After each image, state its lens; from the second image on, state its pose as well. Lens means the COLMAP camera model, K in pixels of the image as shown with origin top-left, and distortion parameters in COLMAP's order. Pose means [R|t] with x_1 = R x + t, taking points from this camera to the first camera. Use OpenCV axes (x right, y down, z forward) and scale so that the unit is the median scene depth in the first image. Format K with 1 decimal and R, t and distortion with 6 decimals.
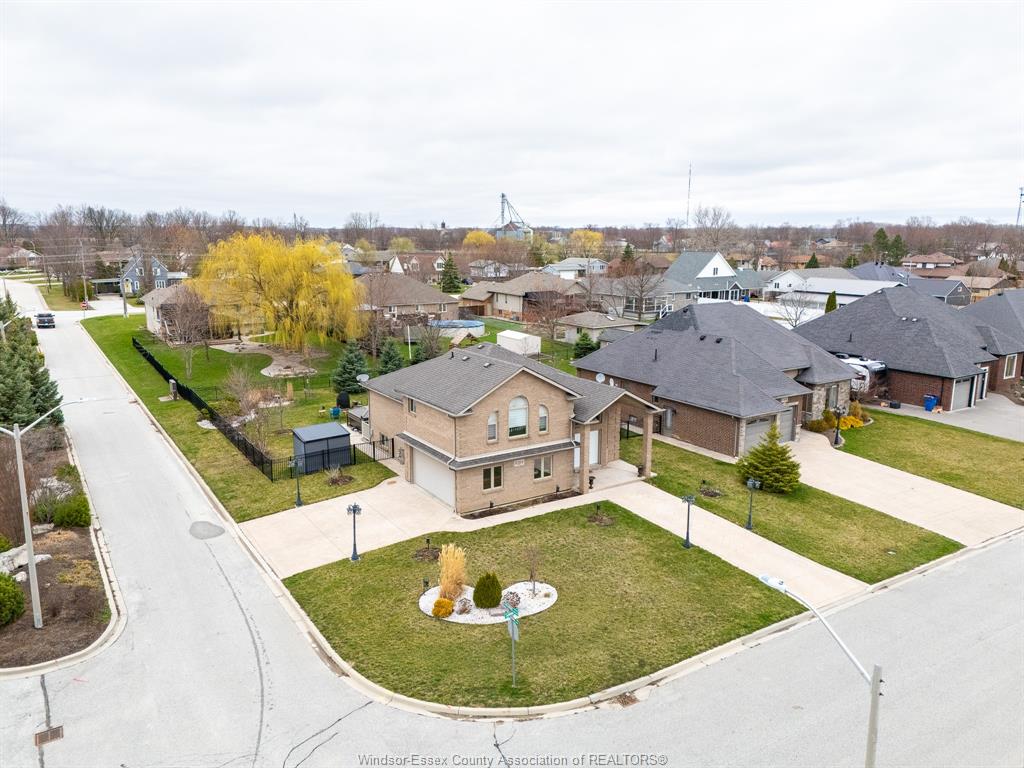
lens RADIAL K [[770.0, 0, 512.0], [0, 770.0, 384.0], [0, 0, 1]] dist [0.084948, -0.079463]
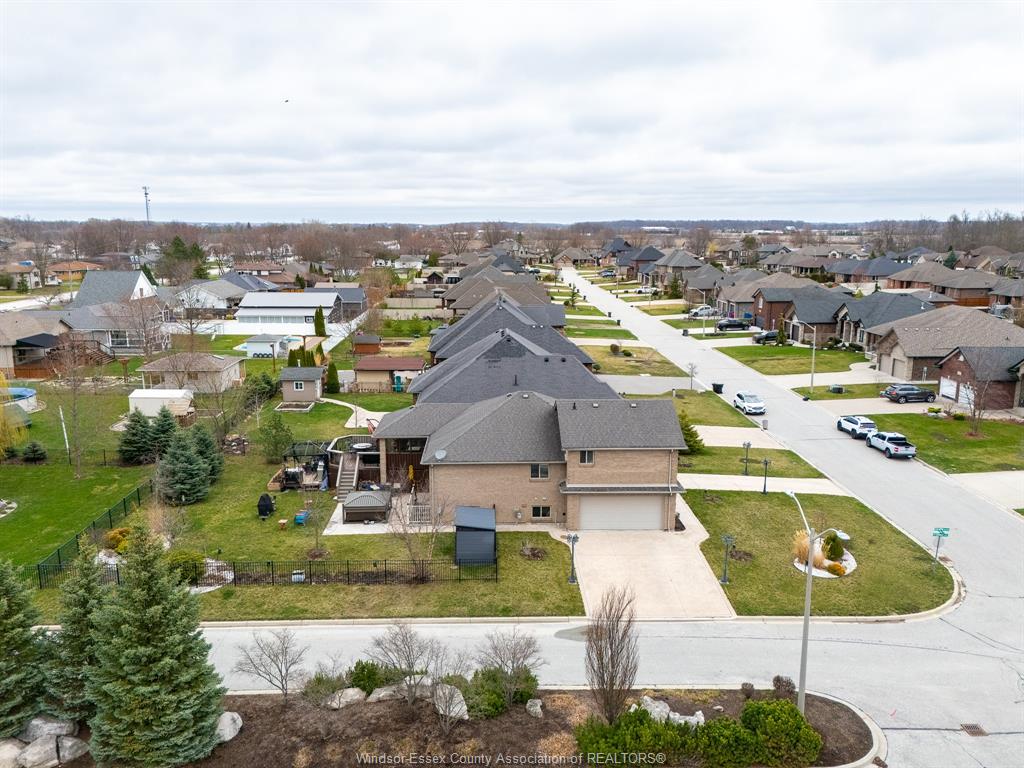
lens RADIAL K [[782.0, 0, 512.0], [0, 782.0, 384.0], [0, 0, 1]] dist [0.094703, -0.093831]
pose [[0.510478, -0.171784, 0.842557, -0.863556], [0.165799, 0.981119, 0.099582, -0.159234], [-0.843755, 0.088861, 0.529321, 0.388378]]
